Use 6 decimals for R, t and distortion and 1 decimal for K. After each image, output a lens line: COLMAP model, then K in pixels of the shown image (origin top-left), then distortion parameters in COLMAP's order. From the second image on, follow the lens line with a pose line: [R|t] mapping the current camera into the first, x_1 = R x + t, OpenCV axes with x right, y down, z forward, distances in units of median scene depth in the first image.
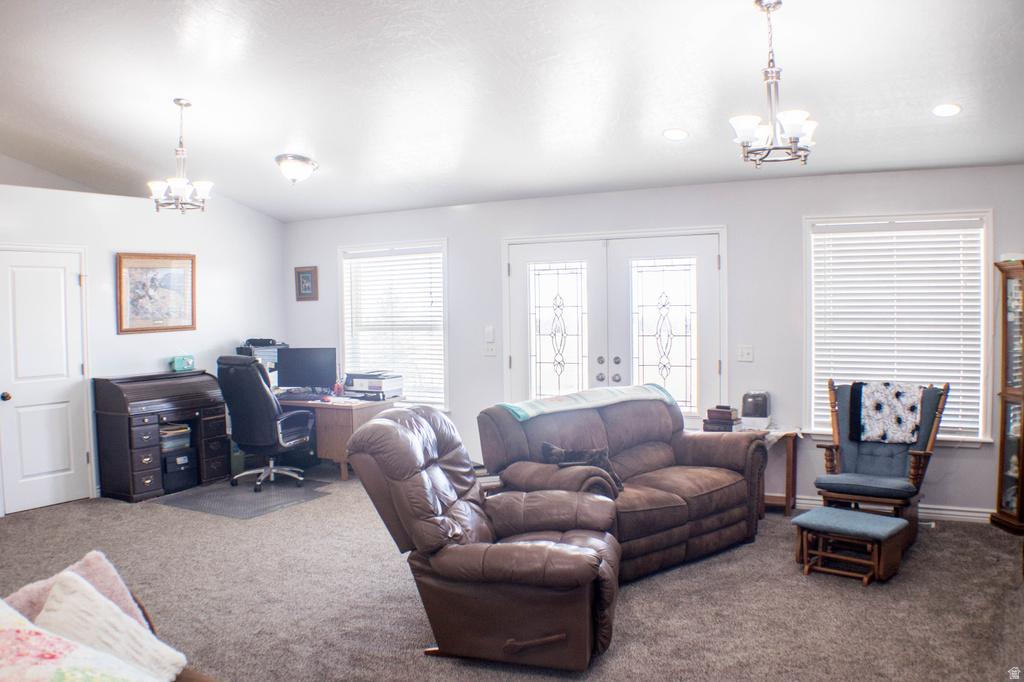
lens RADIAL K [[829.0, 0, 497.4], [0, 829.0, 342.6], [0, 0, 1]] dist [-0.223301, 0.089853]
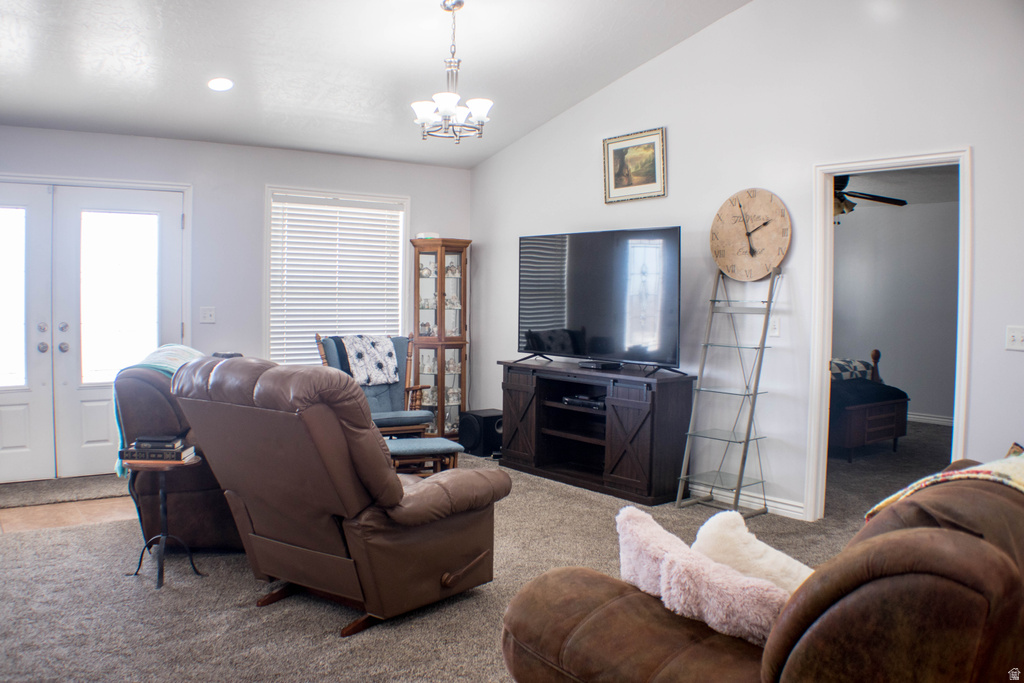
lens RADIAL K [[829.0, 0, 497.4], [0, 829.0, 343.1], [0, 0, 1]] dist [-0.223301, 0.089853]
pose [[0.367693, -0.027830, 0.929531, -0.442651], [0.026688, 0.999456, 0.019367, 0.034839], [-0.929564, 0.017686, 0.368236, 0.281620]]
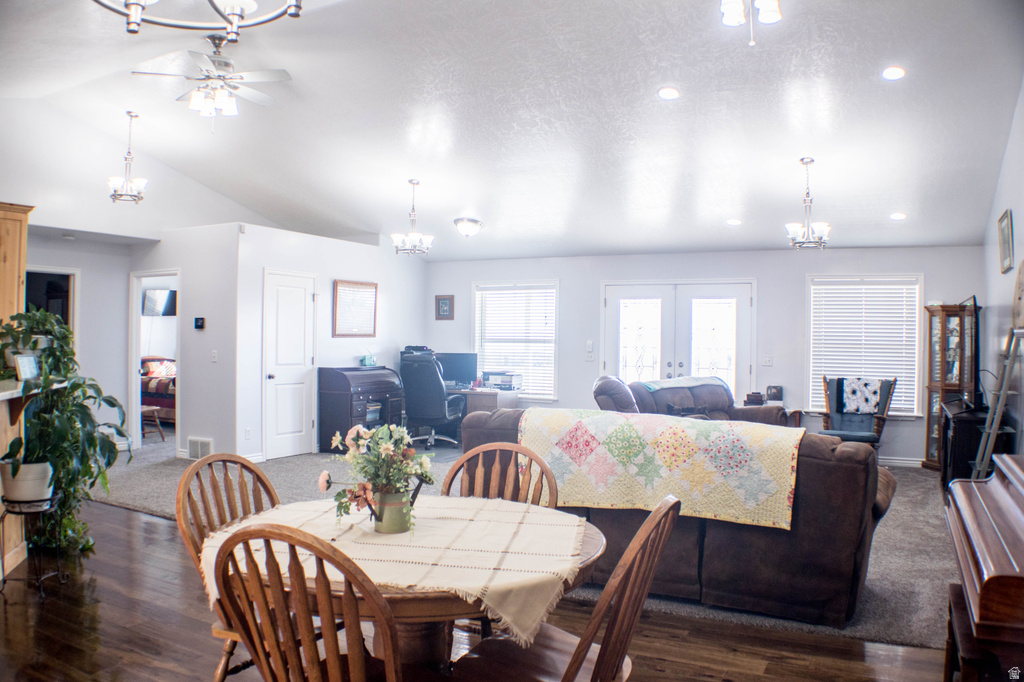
lens RADIAL K [[788.9, 0, 512.0], [0, 788.9, 341.0], [0, 0, 1]] dist [-0.181038, 0.006238]
pose [[0.997586, 0.029302, 0.062952, -0.255813], [-0.026666, 0.998749, -0.042311, 0.047330], [-0.064113, 0.040531, 0.997119, -0.415011]]
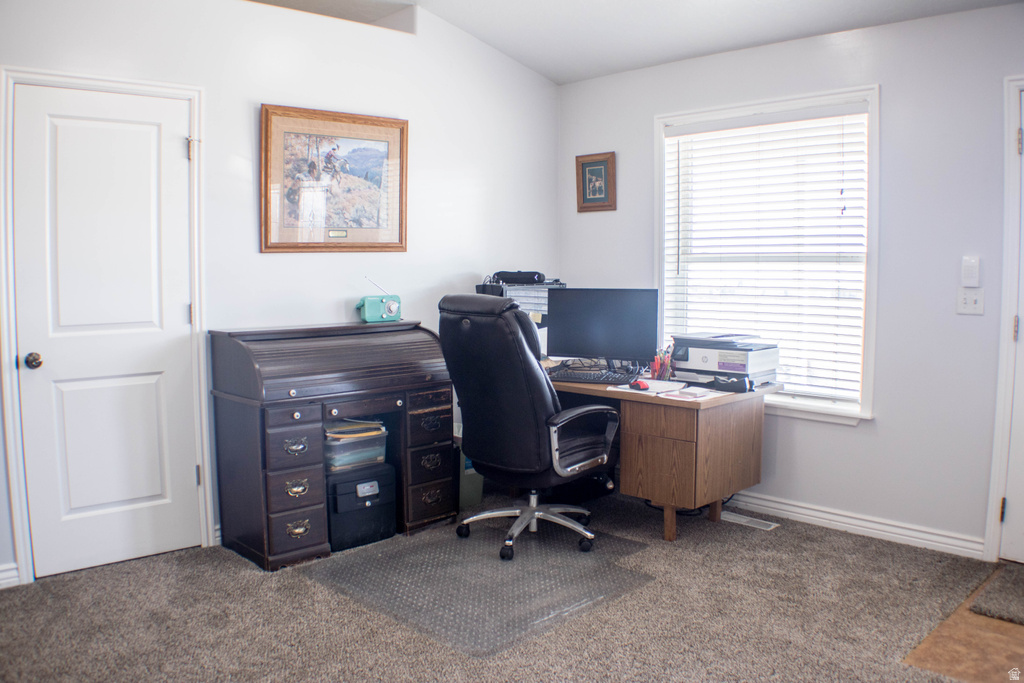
lens RADIAL K [[829.0, 0, 497.4], [0, 829.0, 343.1], [0, 0, 1]] dist [-0.223301, 0.089853]
pose [[0.958820, 0.041122, -0.281022, -0.165424], [-0.027814, 0.998302, 0.051184, 0.019641], [0.282650, -0.041260, 0.958335, 0.515823]]
